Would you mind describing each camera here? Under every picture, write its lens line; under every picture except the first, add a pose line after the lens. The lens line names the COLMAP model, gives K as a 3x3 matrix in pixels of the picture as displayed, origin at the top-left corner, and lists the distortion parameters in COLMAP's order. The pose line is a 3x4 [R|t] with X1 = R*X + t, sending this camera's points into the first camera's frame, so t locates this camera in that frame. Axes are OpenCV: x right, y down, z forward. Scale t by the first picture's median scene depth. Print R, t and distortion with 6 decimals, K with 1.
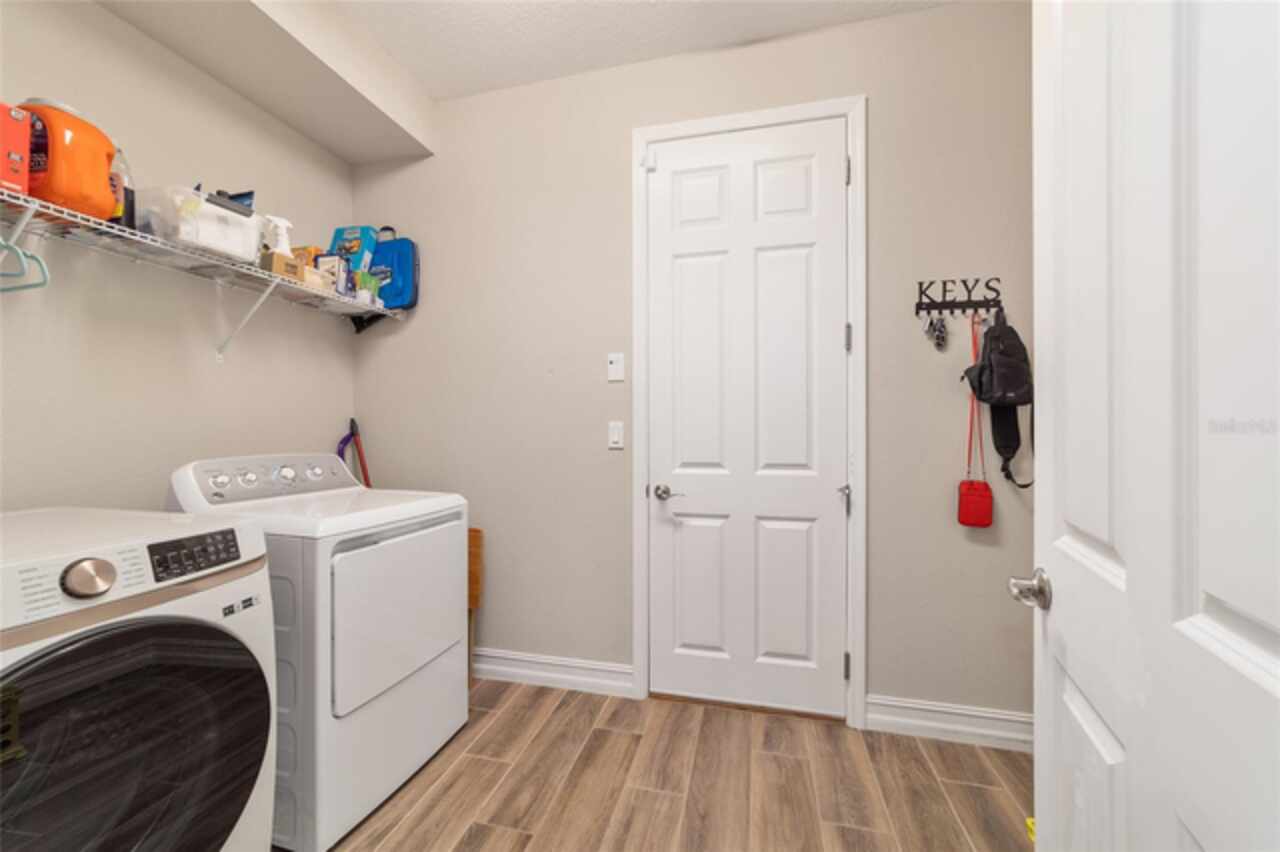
lens RADIAL K [[489.0, 0, 635.6], [0, 489.0, 429.1], [0, 0, 1]] dist [-0.003307, 0.000008]
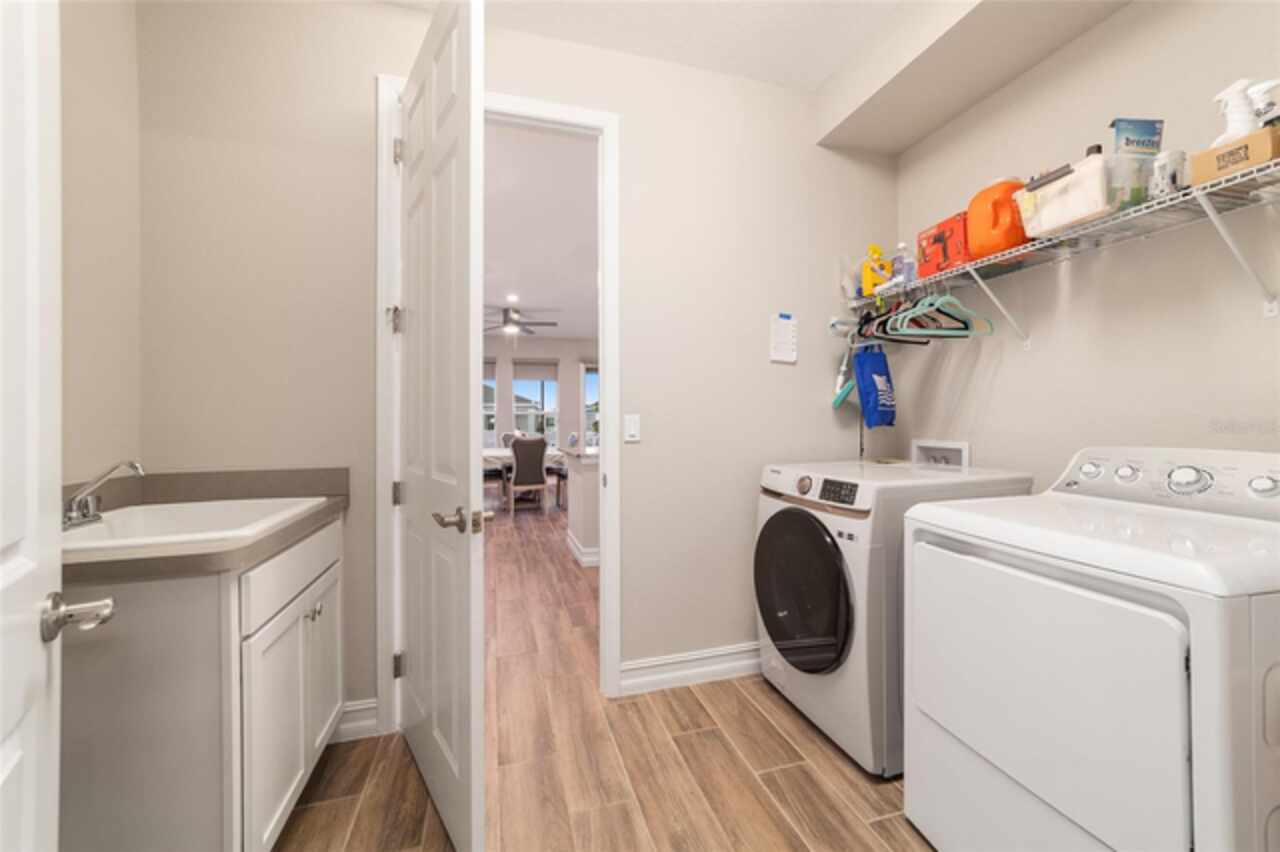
lens RADIAL K [[489.0, 0, 636.3], [0, 489.0, 420.5], [0, 0, 1]] dist [-0.003307, 0.000008]
pose [[-0.871069, 0.006426, -0.491118, 0.467778], [0.007944, 0.999968, -0.001006, 0.011281], [0.491096, -0.004778, -0.871093, 1.981043]]
